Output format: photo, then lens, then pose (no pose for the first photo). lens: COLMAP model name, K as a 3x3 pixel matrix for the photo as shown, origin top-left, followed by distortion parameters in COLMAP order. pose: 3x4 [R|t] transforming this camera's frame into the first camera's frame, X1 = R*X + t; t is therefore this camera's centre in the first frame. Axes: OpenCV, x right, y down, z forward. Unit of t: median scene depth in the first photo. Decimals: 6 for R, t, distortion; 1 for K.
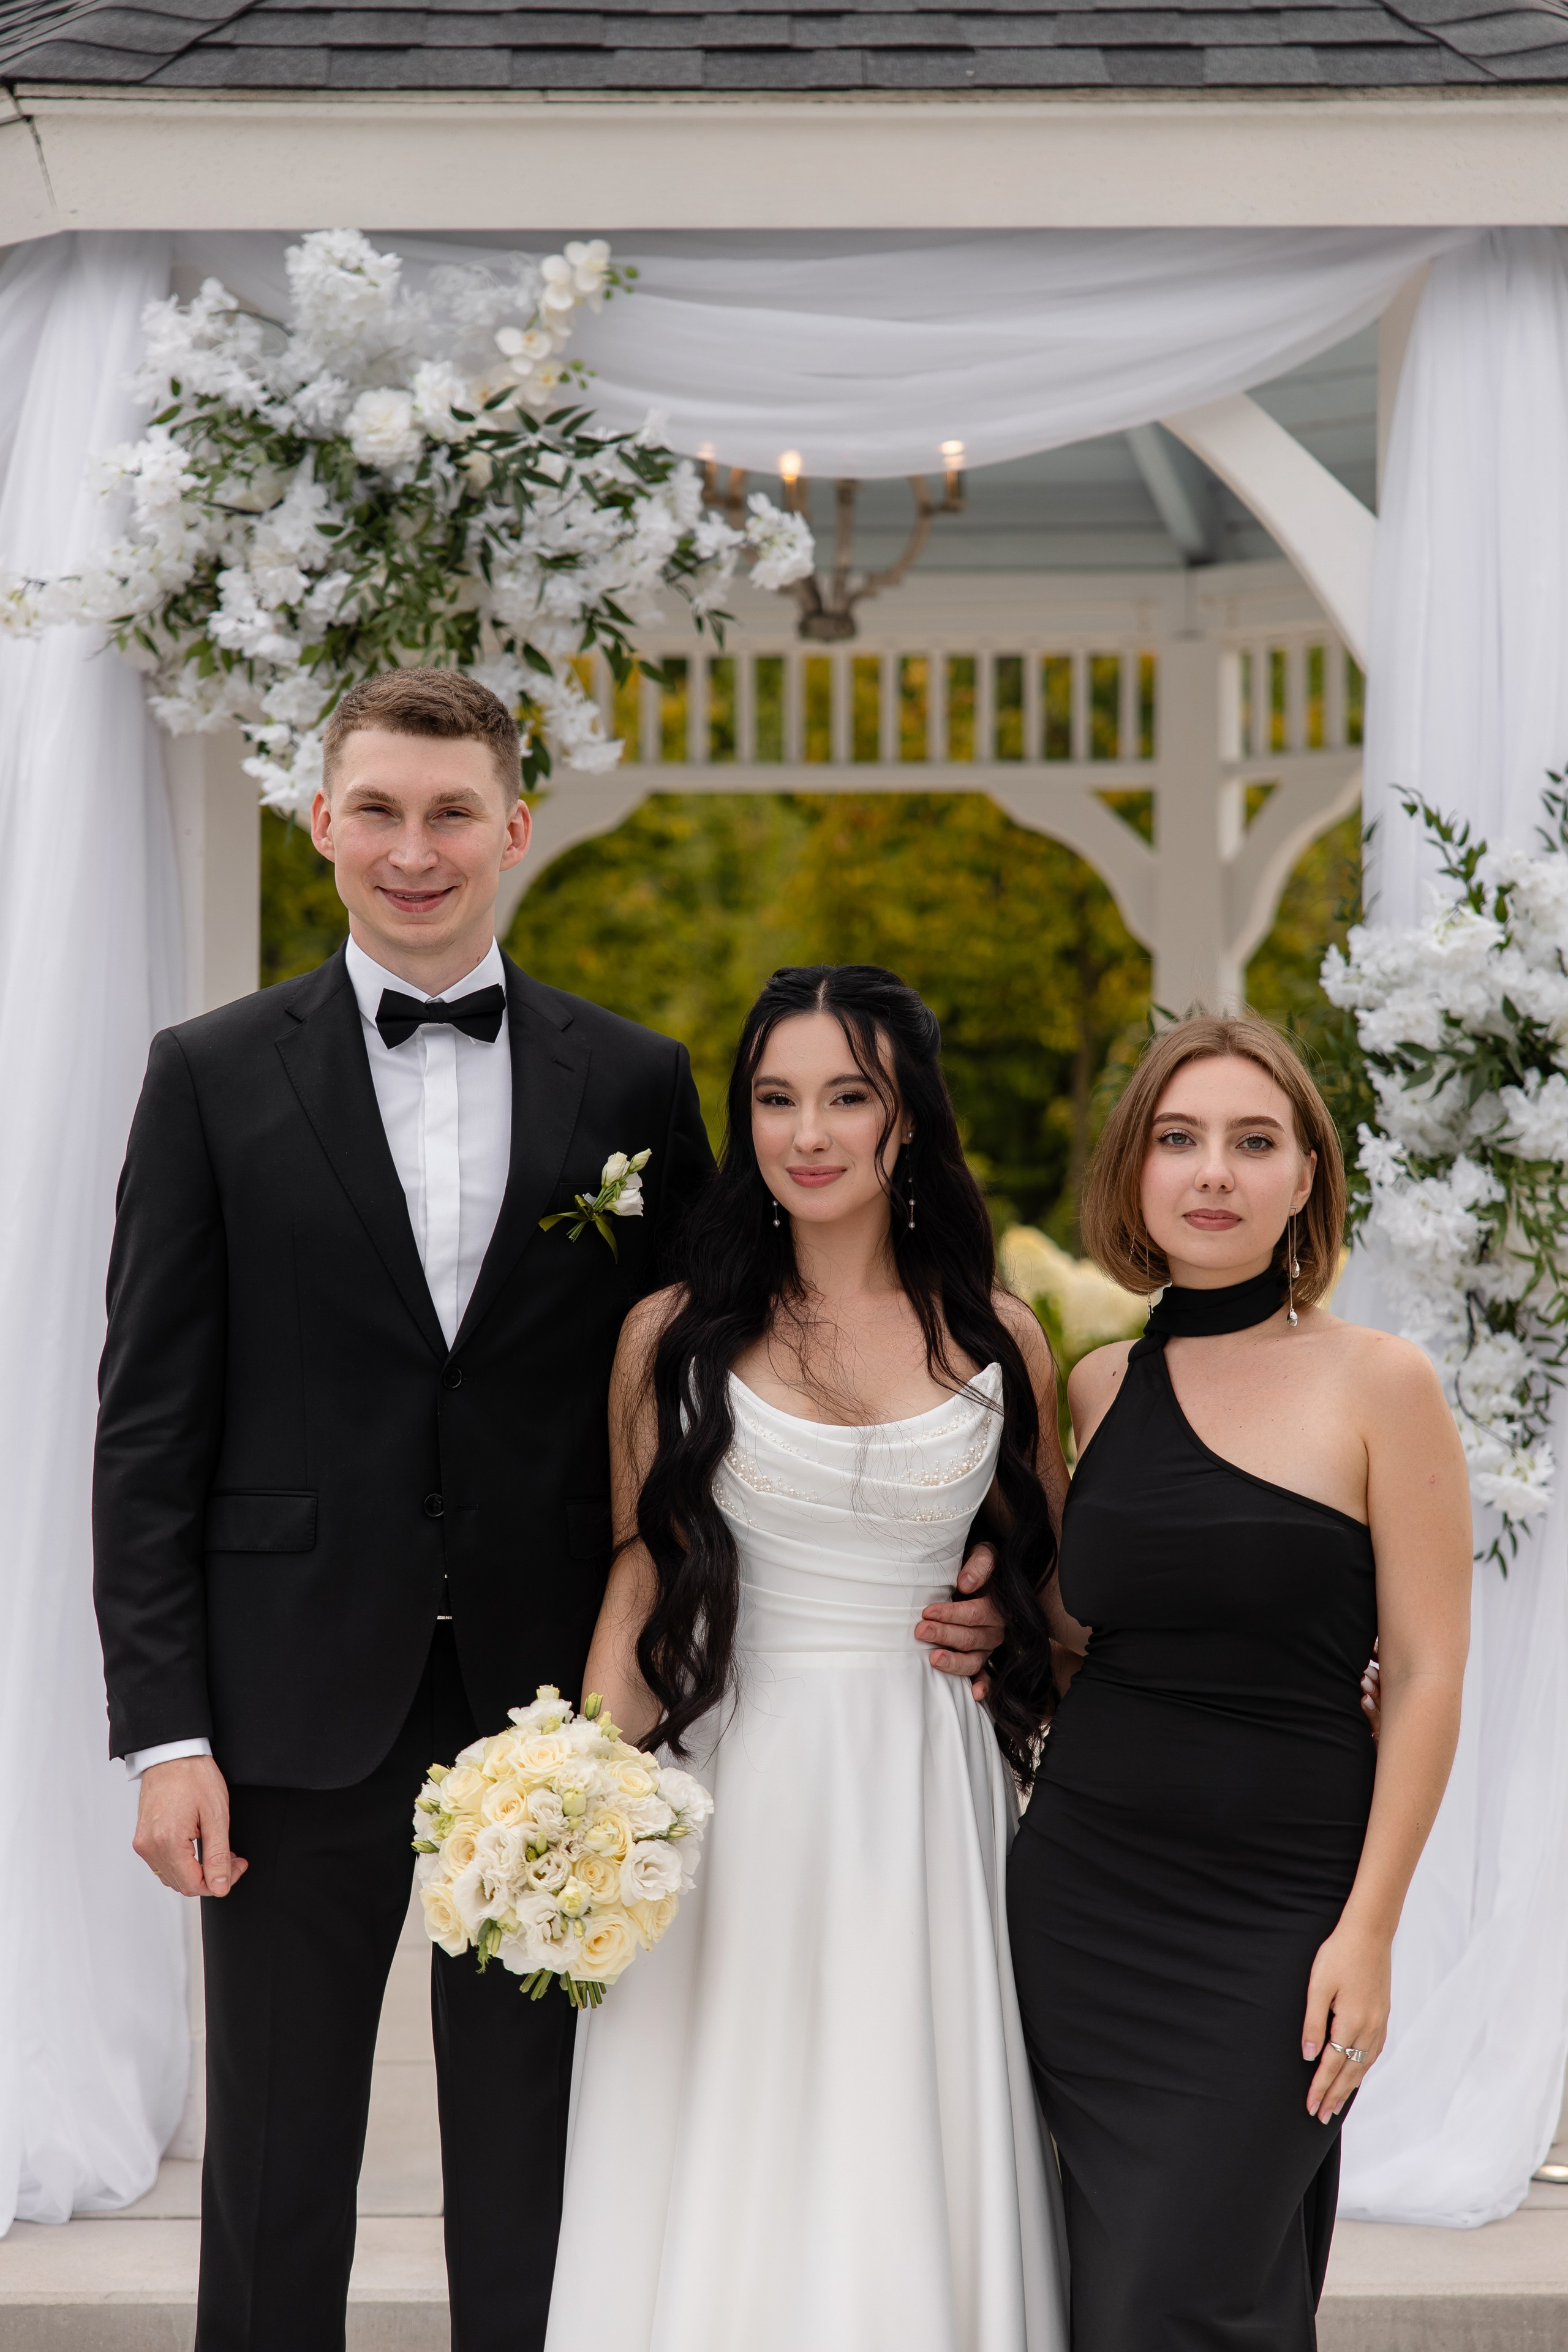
lens RADIAL K [[4599.1, 0, 782.9], [0, 4599.1, 1184.7], [0, 0, 1]] dist [0.063128, -0.028315]
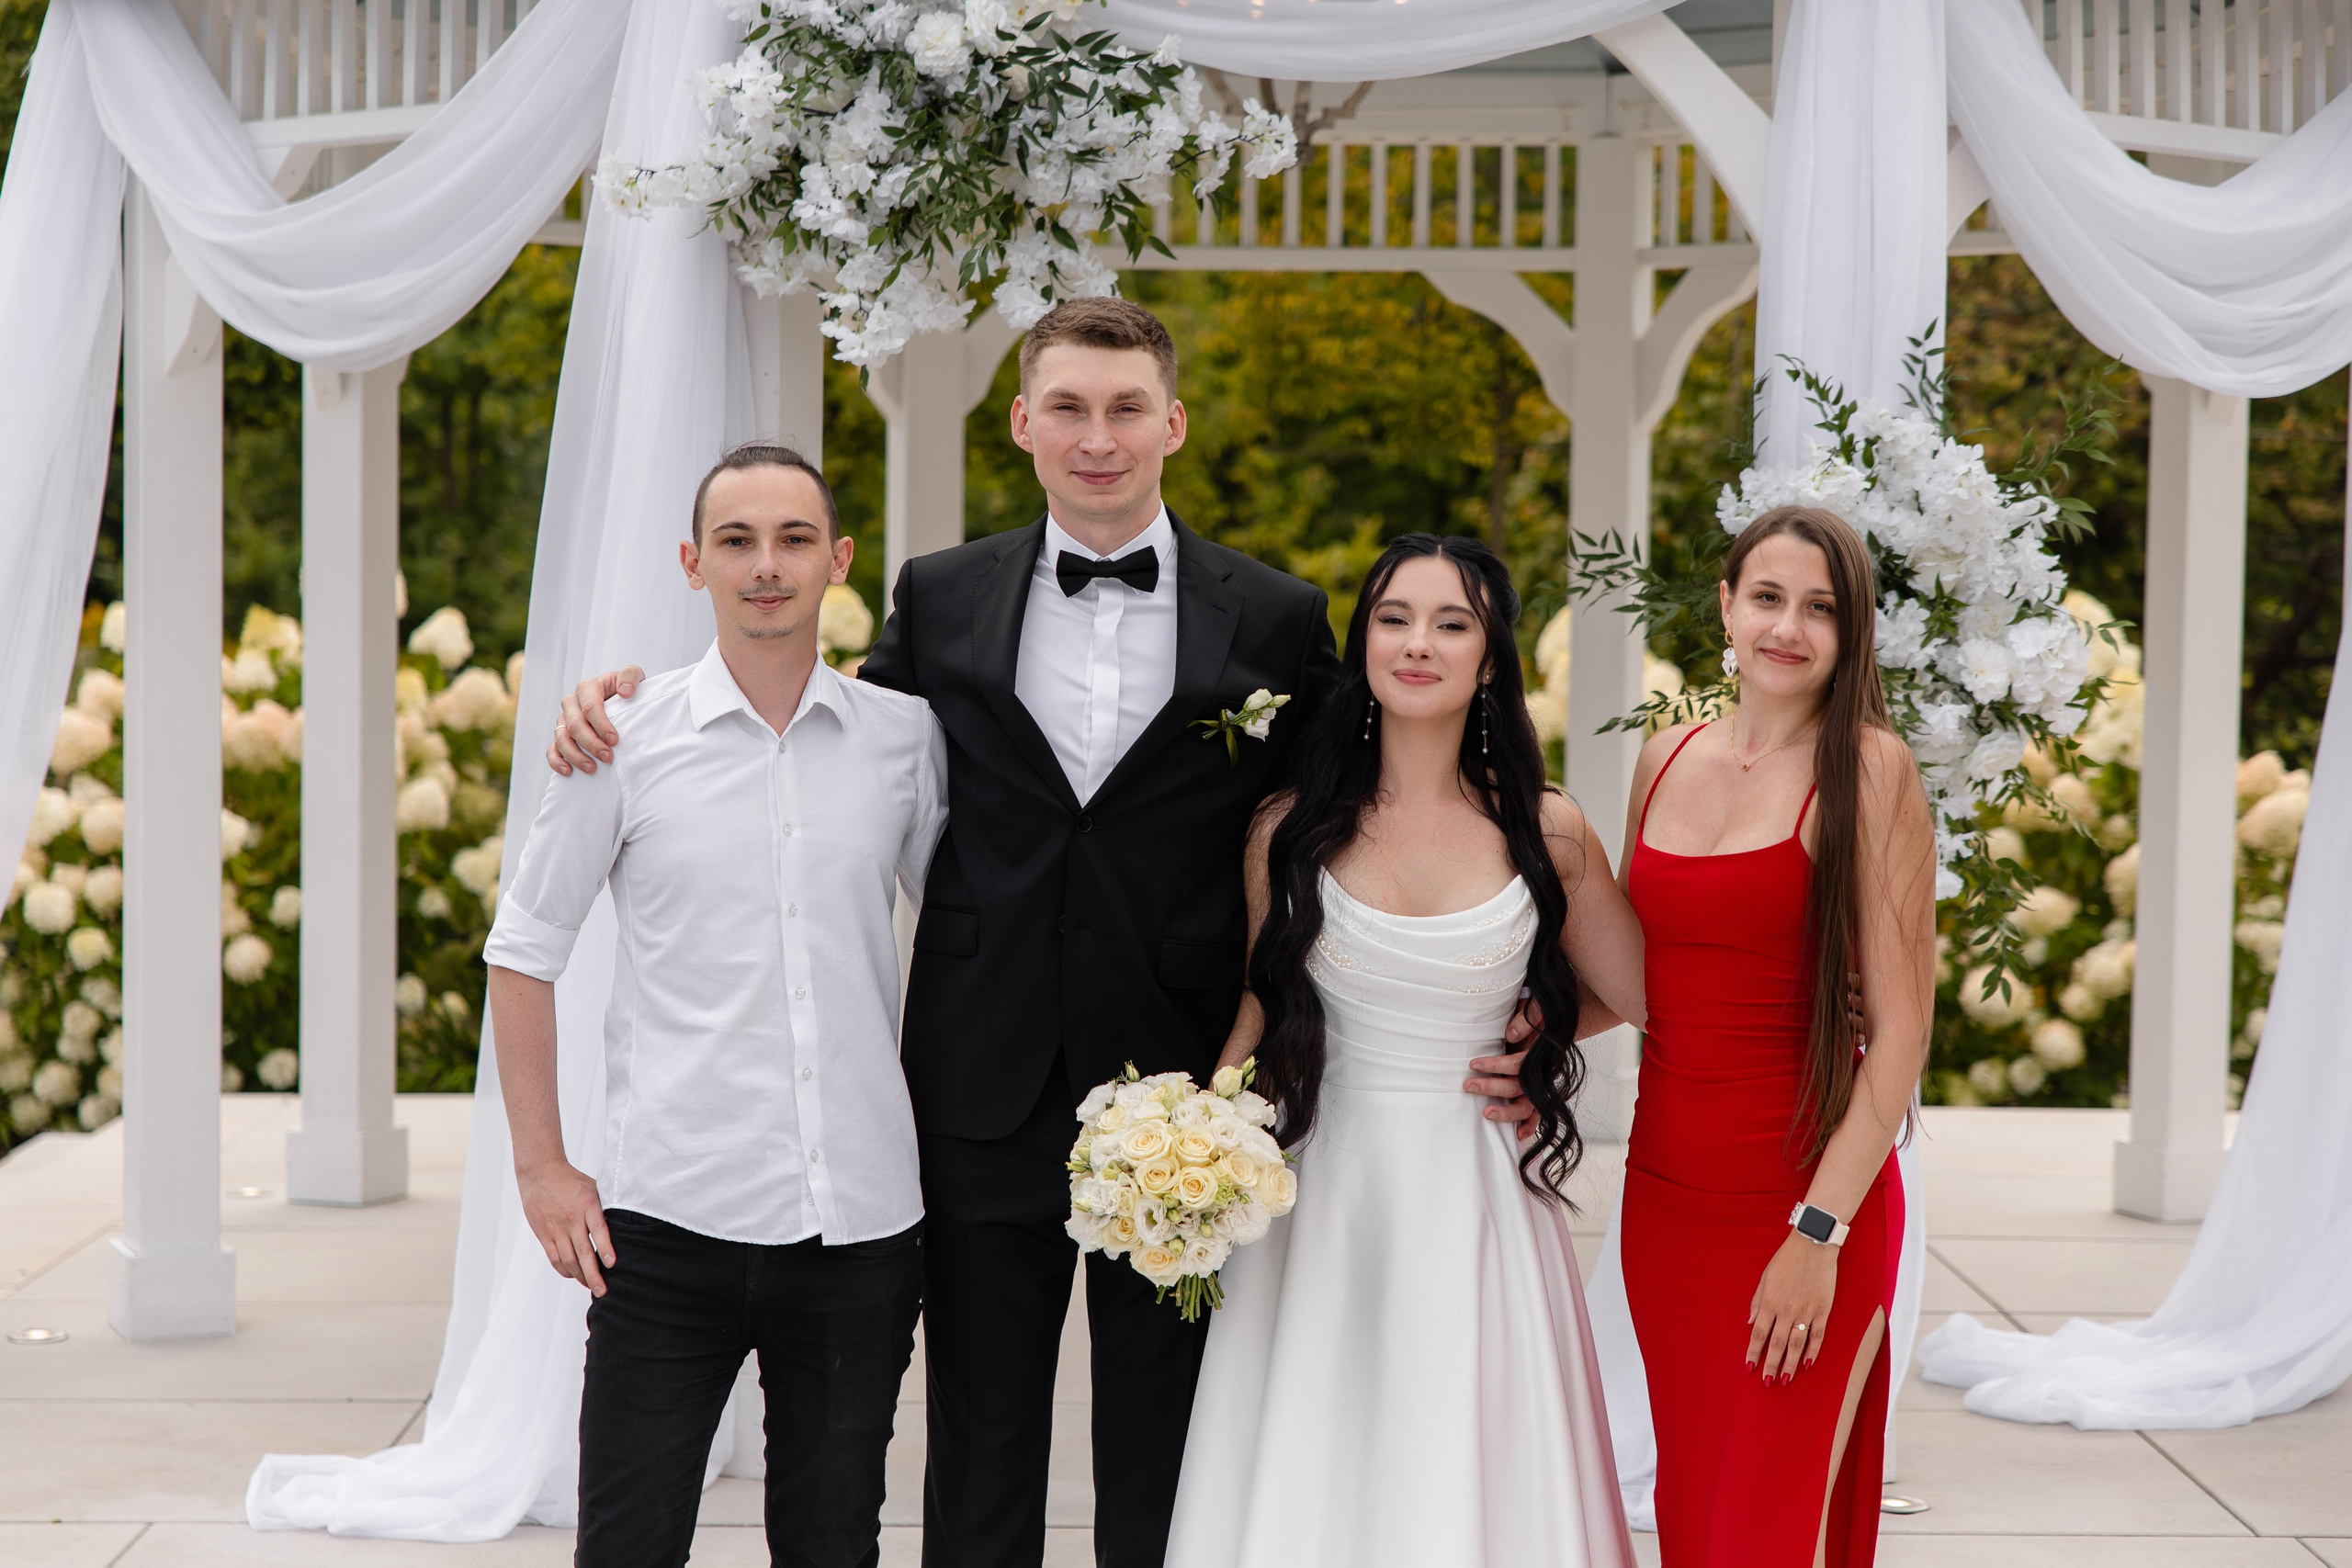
lens RADIAL K [[4625.0, 0, 1177.8], [0, 4625.0, 775.9], [0, 0, 1]] dist [-0.015922, 0.404623]
pose [[0.999945, 0.010420, -0.000828, -0.021676], [-0.010364, 0.998633, 0.051235, -0.036806], [0.001361, -0.051224, 0.998686, -0.204852]]
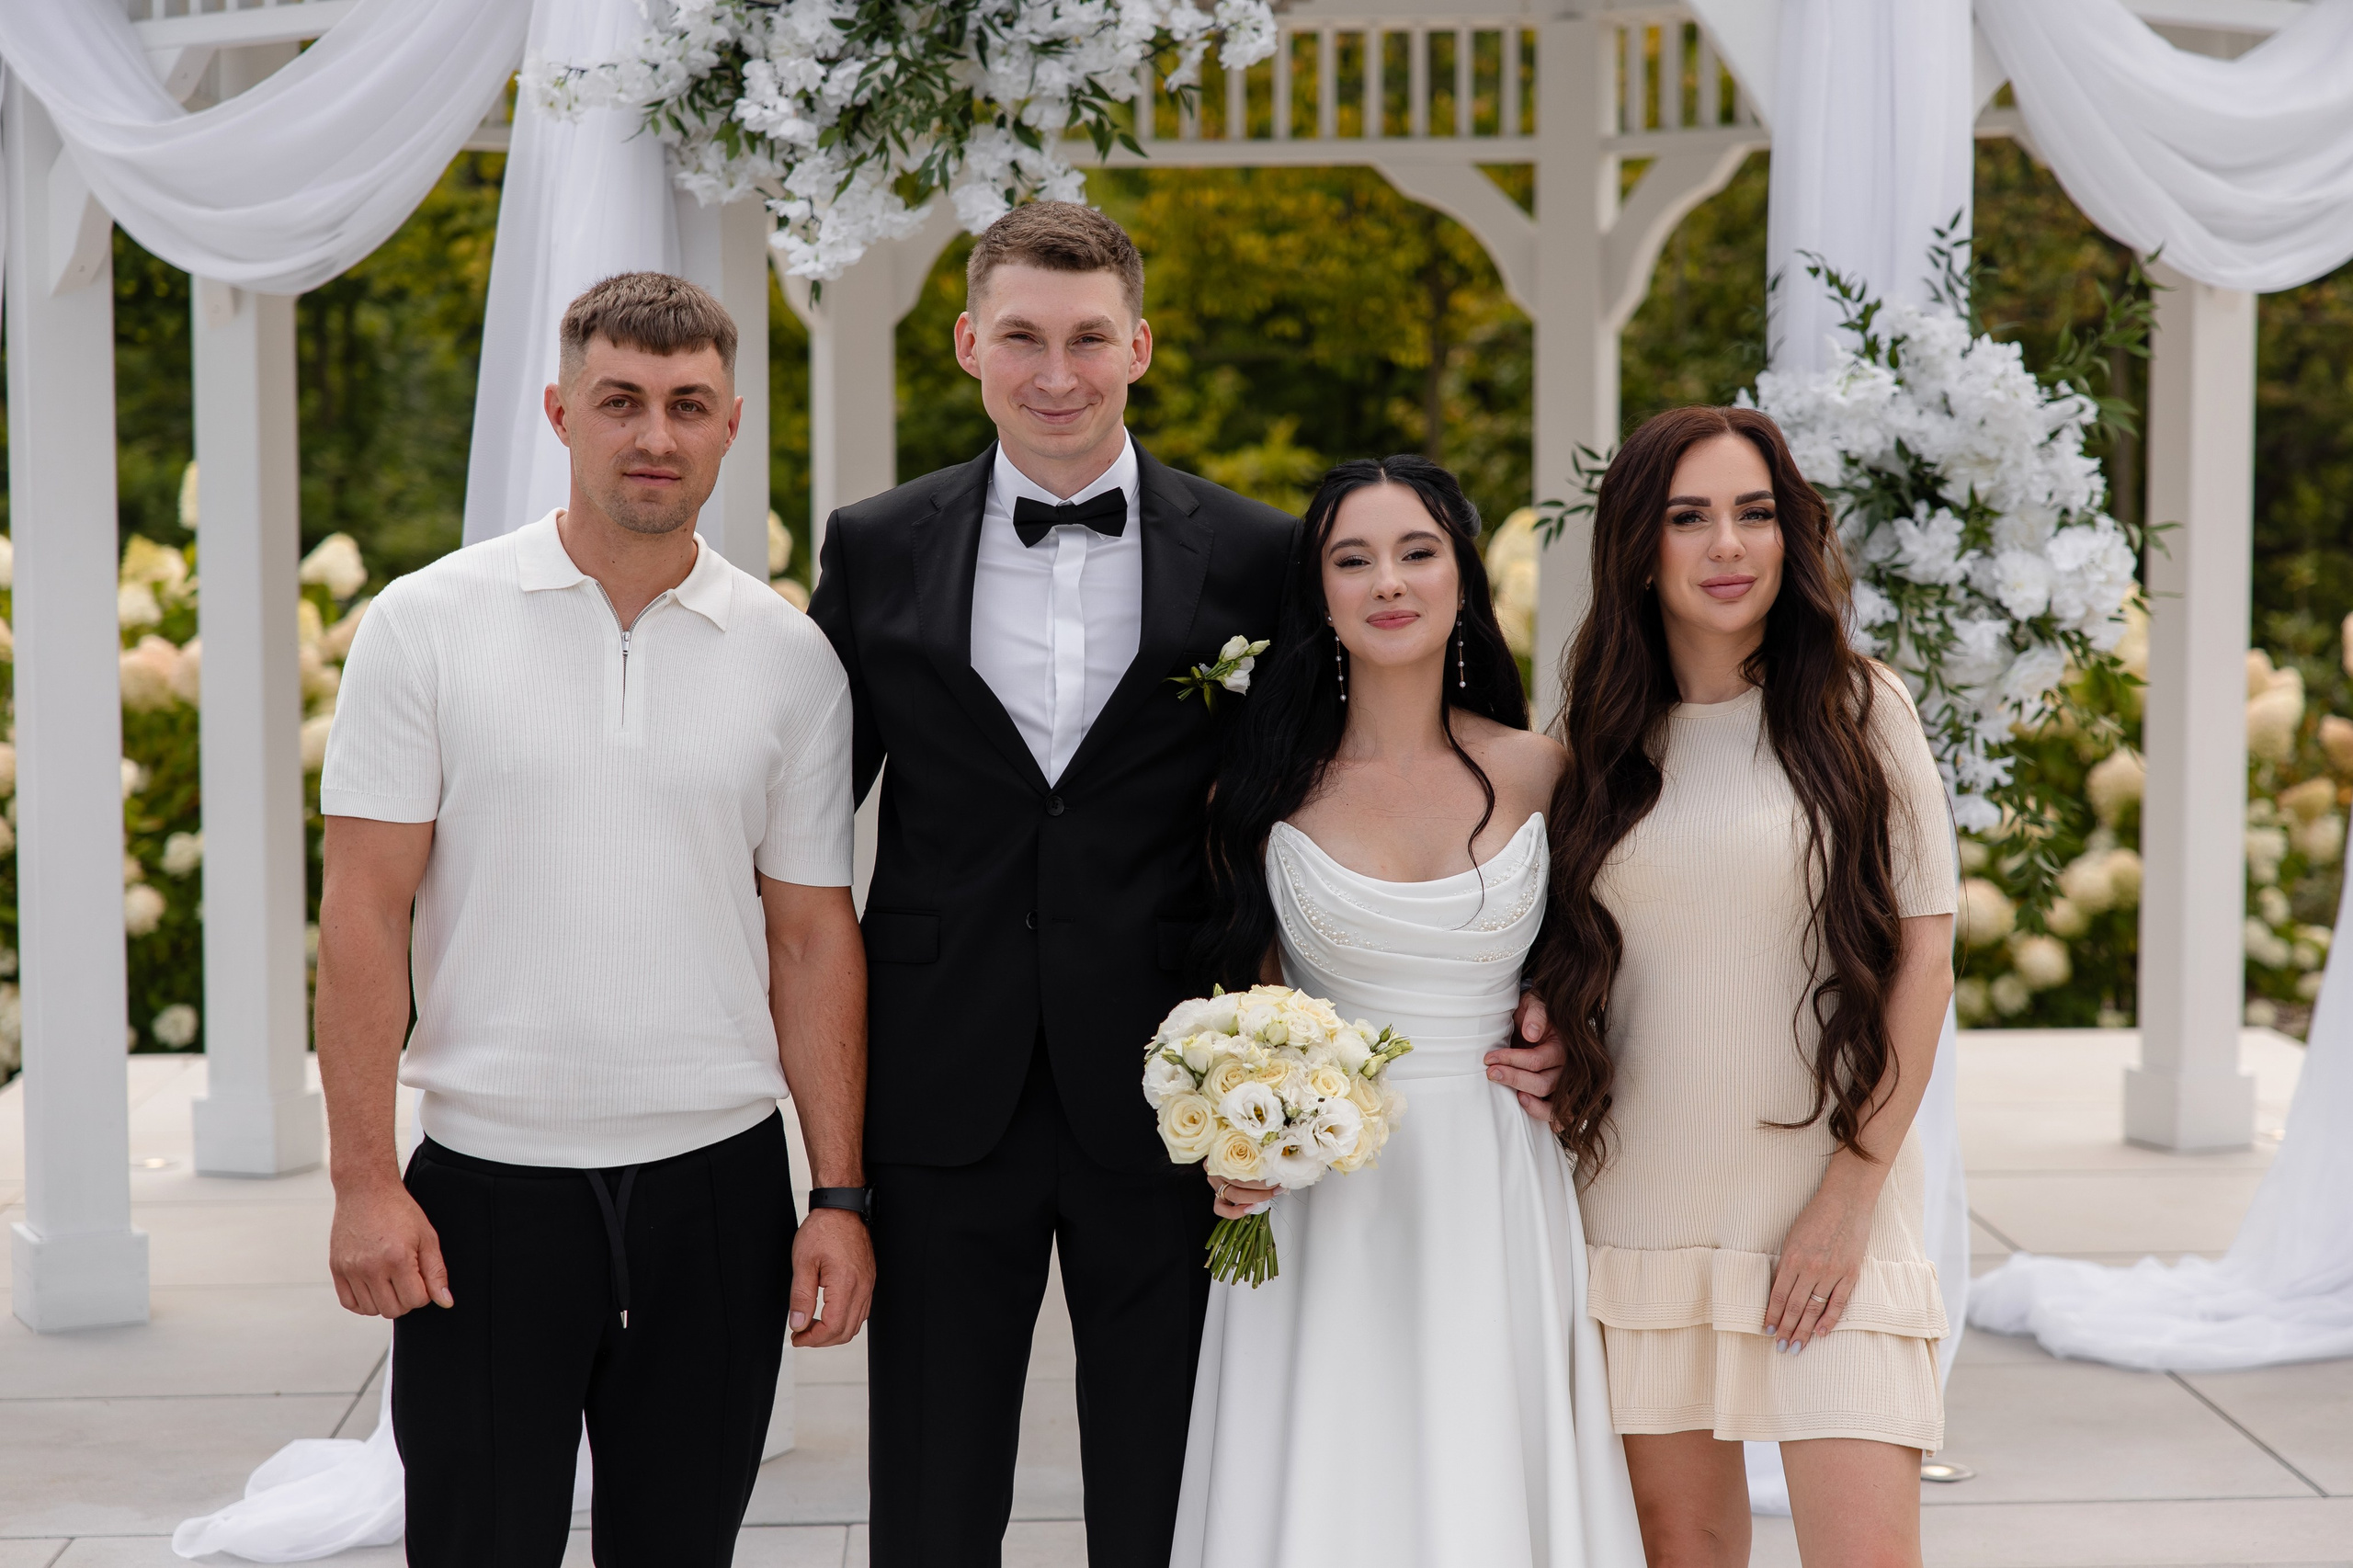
lens RADIAL K [[4735.6, 0, 1193.9], [0, 4735.6, 788.1], [0, 0, 1]] dist [0.079811, -0.470486]
pose [[0.999656, -0.008732, 0.024744, -0.043456], [0.006894, 0.997276, 0.073432, -0.041424], [-0.025318, -0.073236, 0.996993, -0.151317]]
